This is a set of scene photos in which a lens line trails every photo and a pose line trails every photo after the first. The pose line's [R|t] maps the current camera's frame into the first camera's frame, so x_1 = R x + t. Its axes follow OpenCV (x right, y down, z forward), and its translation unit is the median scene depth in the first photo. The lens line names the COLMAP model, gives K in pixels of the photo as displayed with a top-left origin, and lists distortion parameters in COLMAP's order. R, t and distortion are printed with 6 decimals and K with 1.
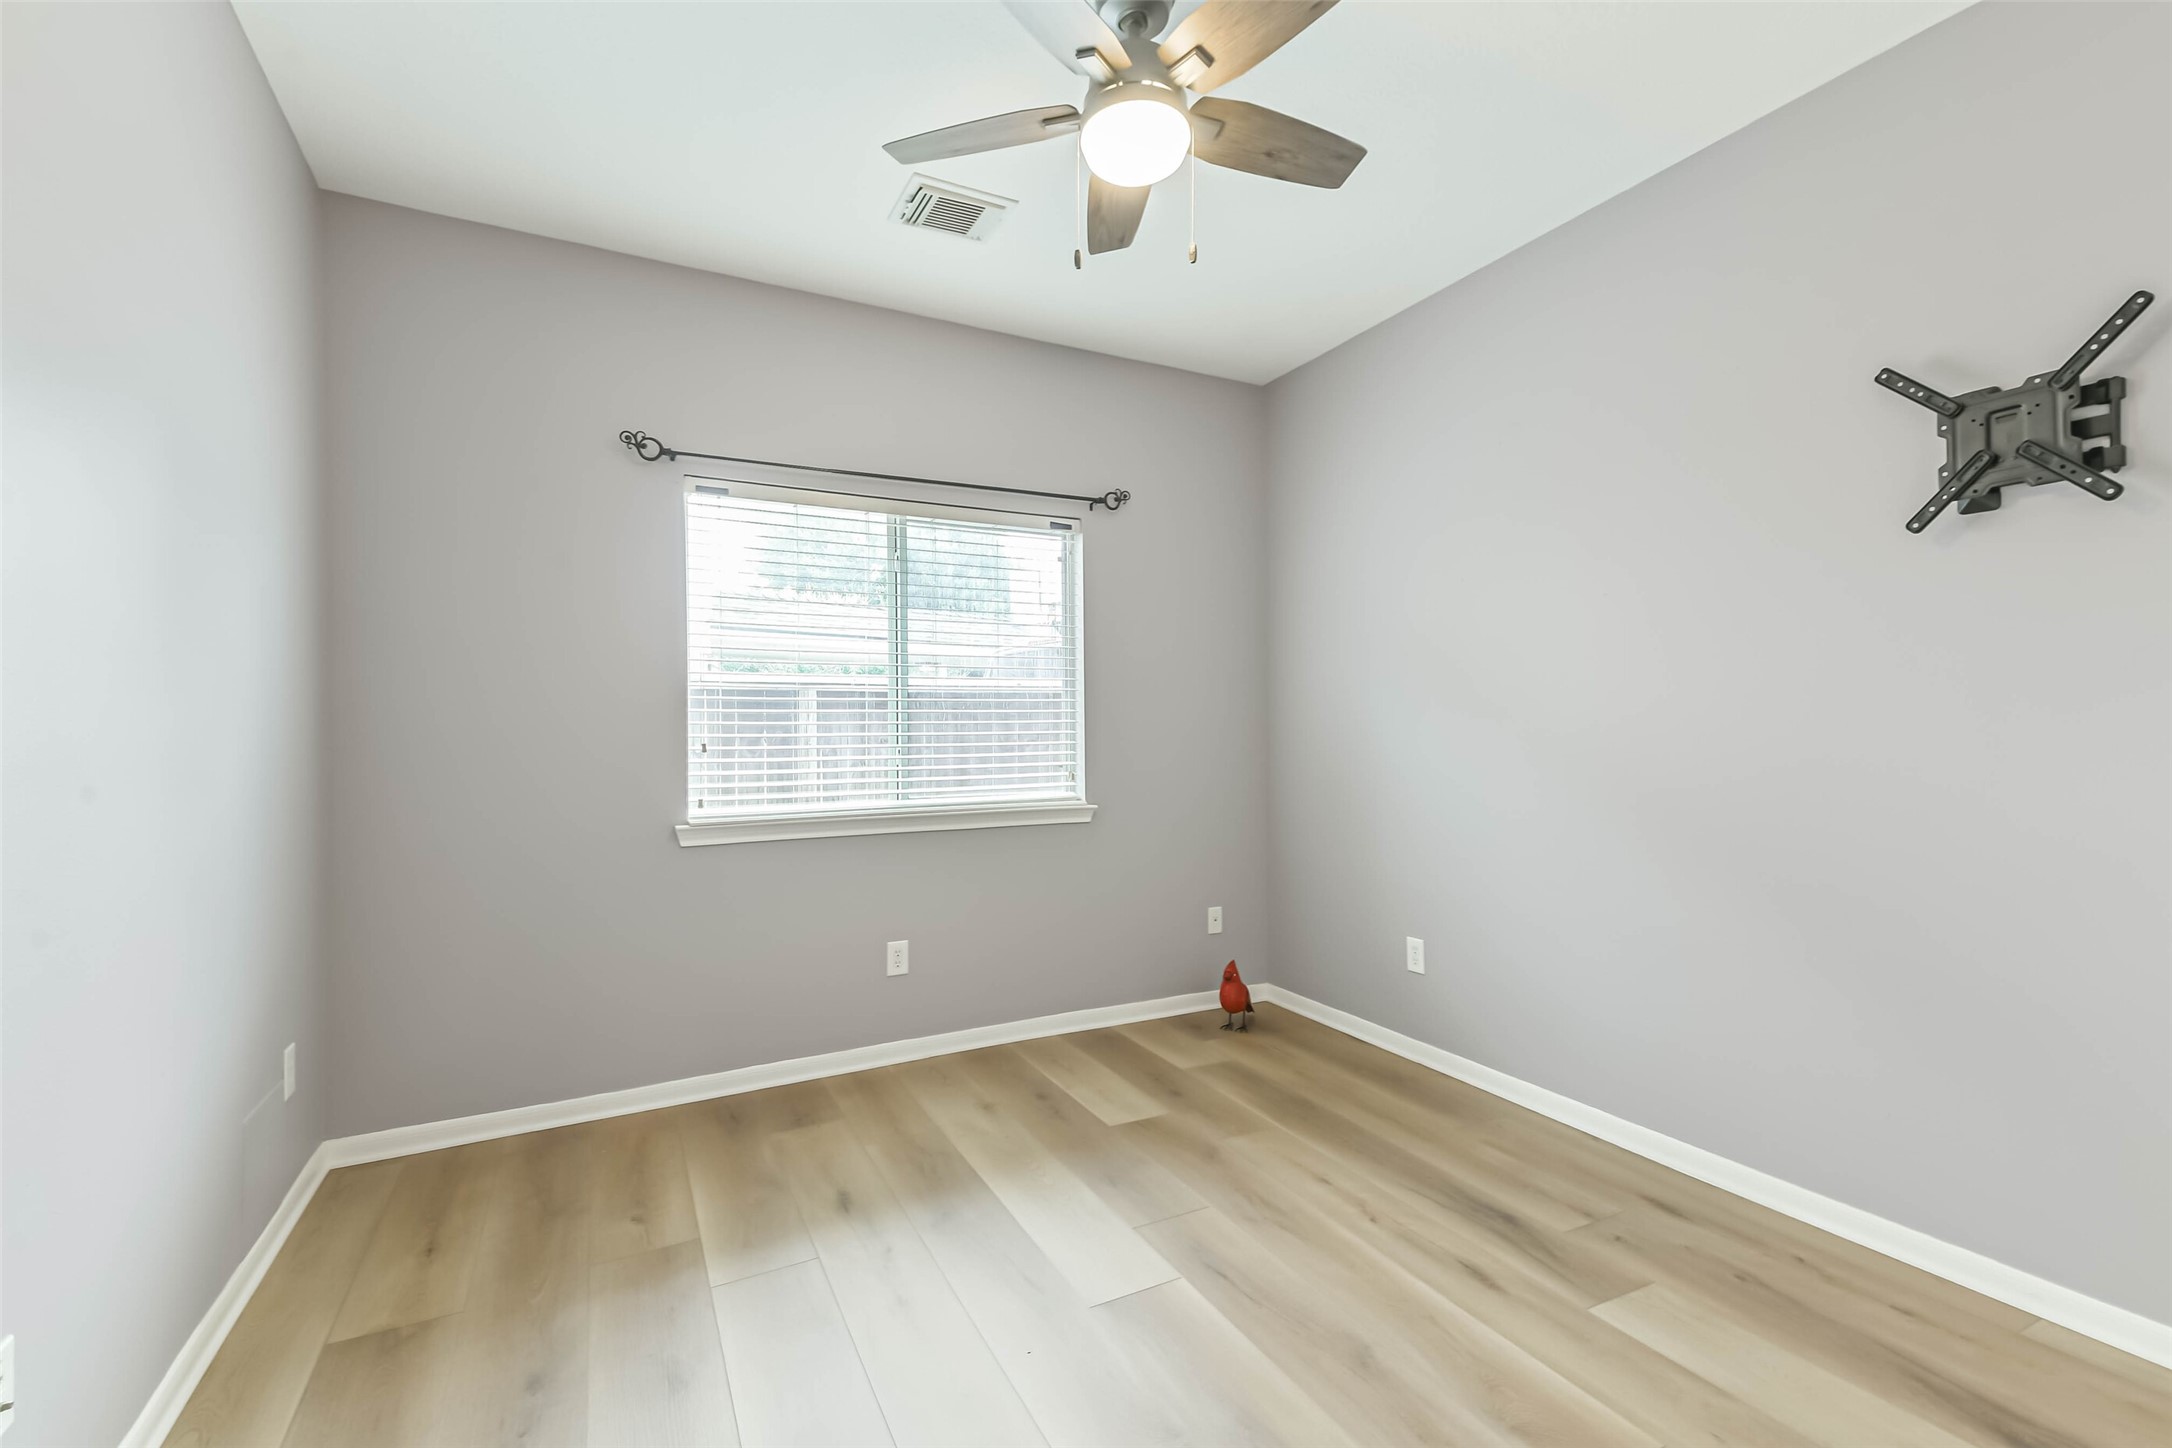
lens RADIAL K [[931.0, 0, 1106.4], [0, 931.0, 722.8], [0, 0, 1]] dist [0.085483, -0.029865]
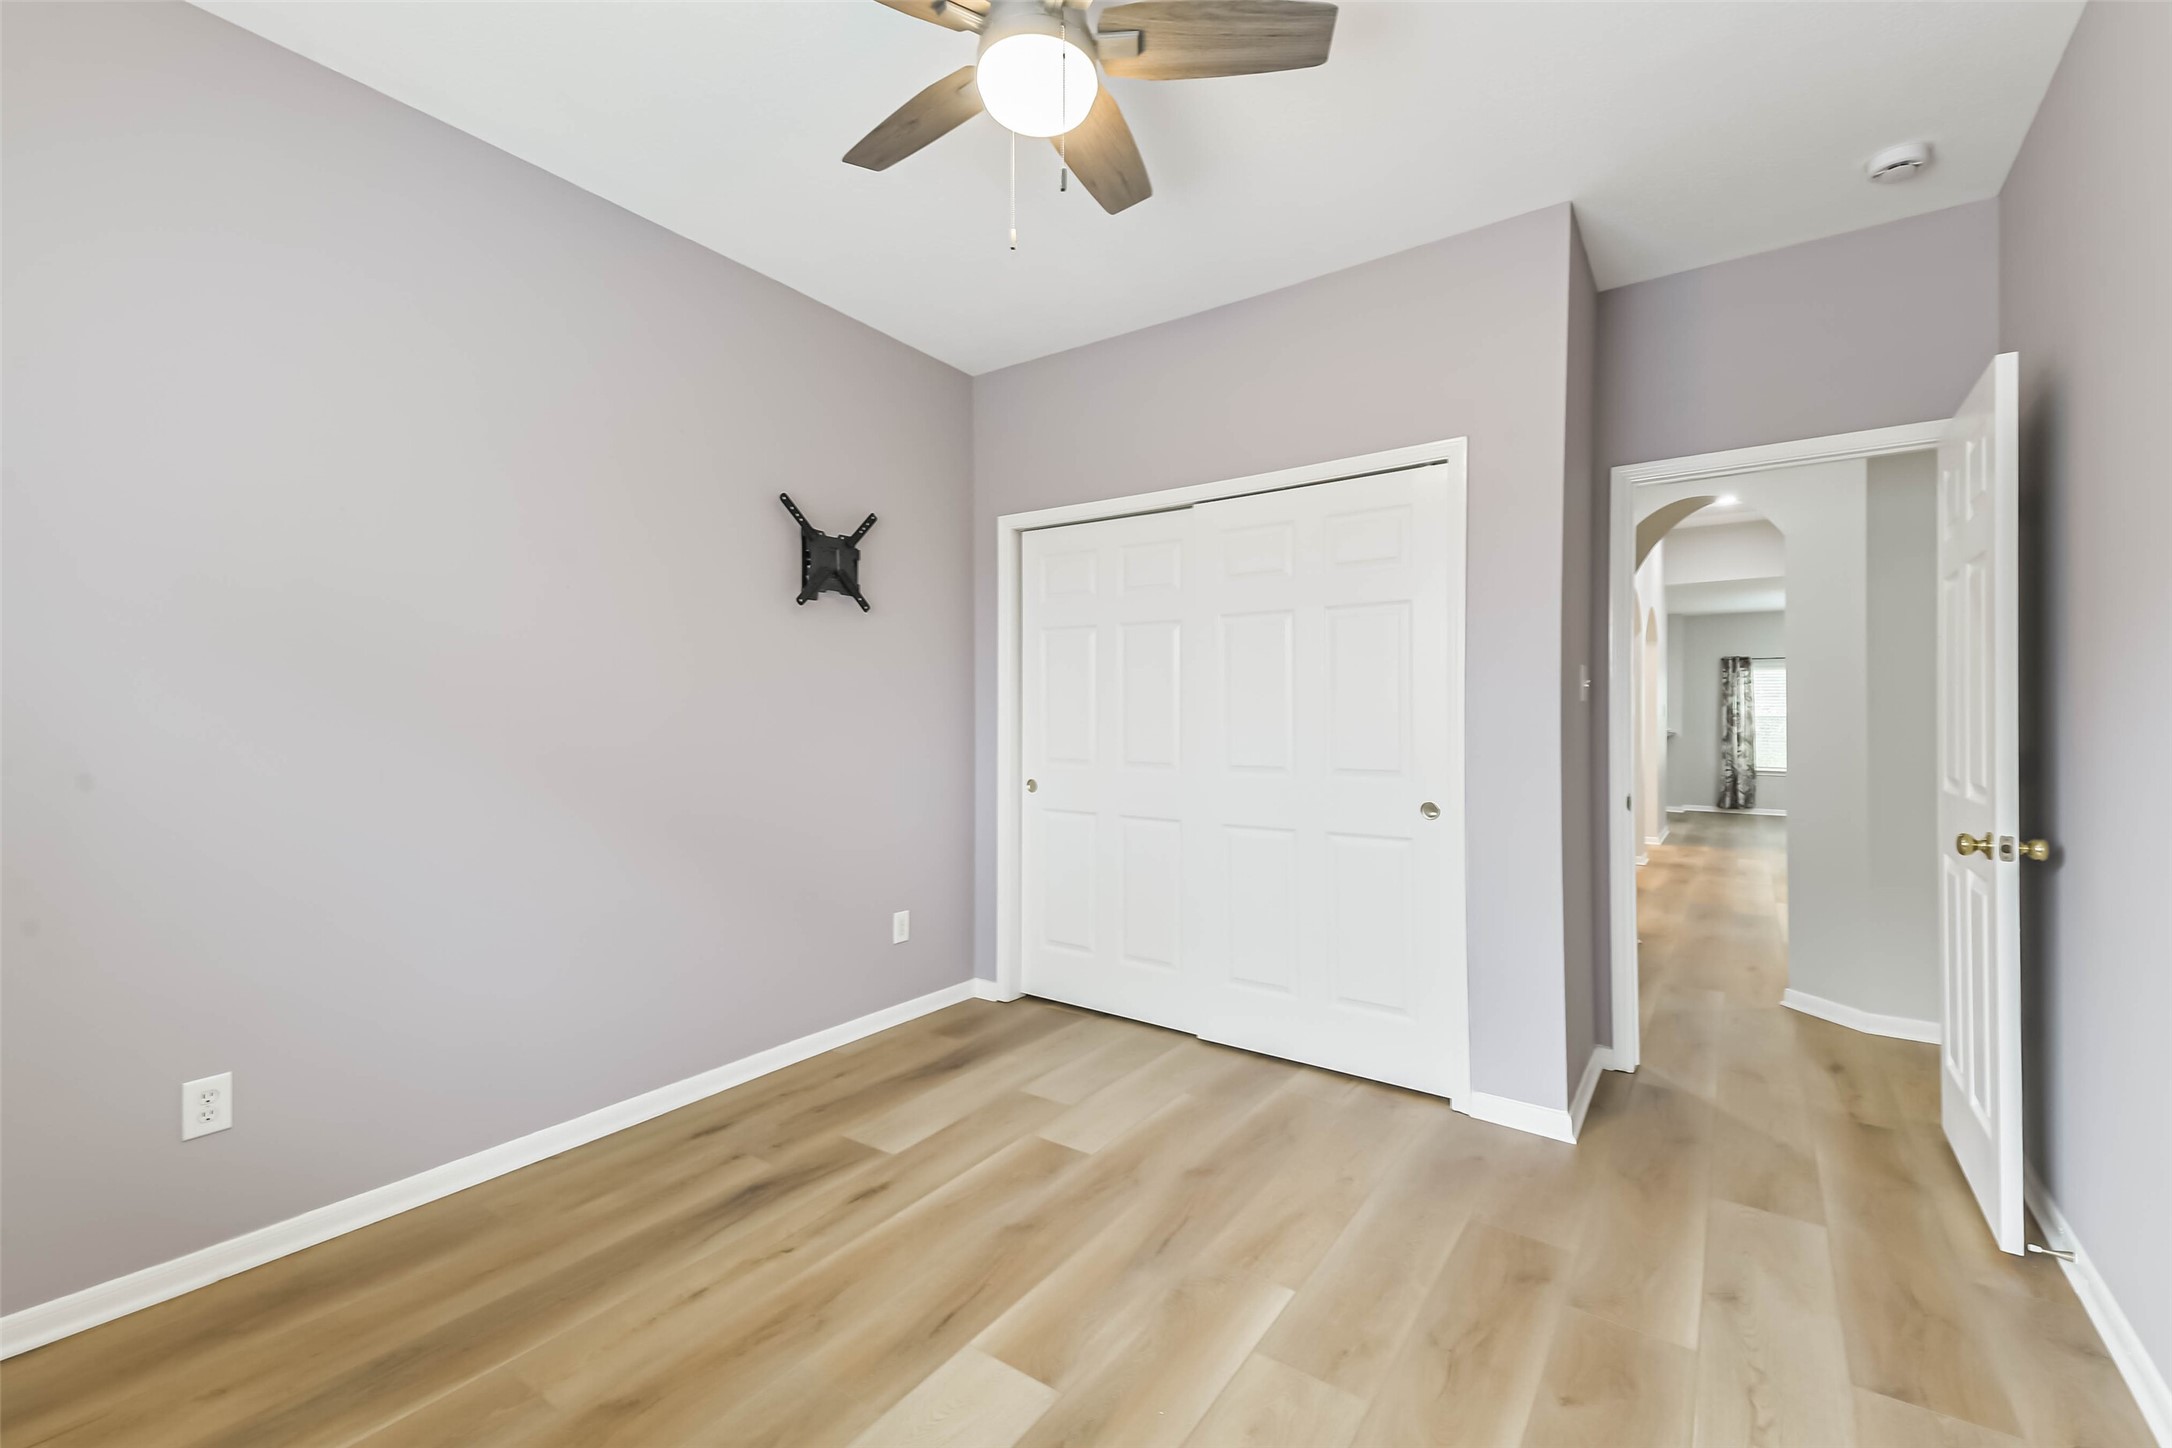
lens RADIAL K [[920.7, 0, 1065.4], [0, 920.7, 727.4], [0, 0, 1]] dist [0.038932, -0.000281]
pose [[-0.447745, 0.006040, 0.894141, -0.686144], [-0.006409, 0.999930, -0.009964, 0.021453], [-0.894138, -0.010192, -0.447675, 1.227167]]
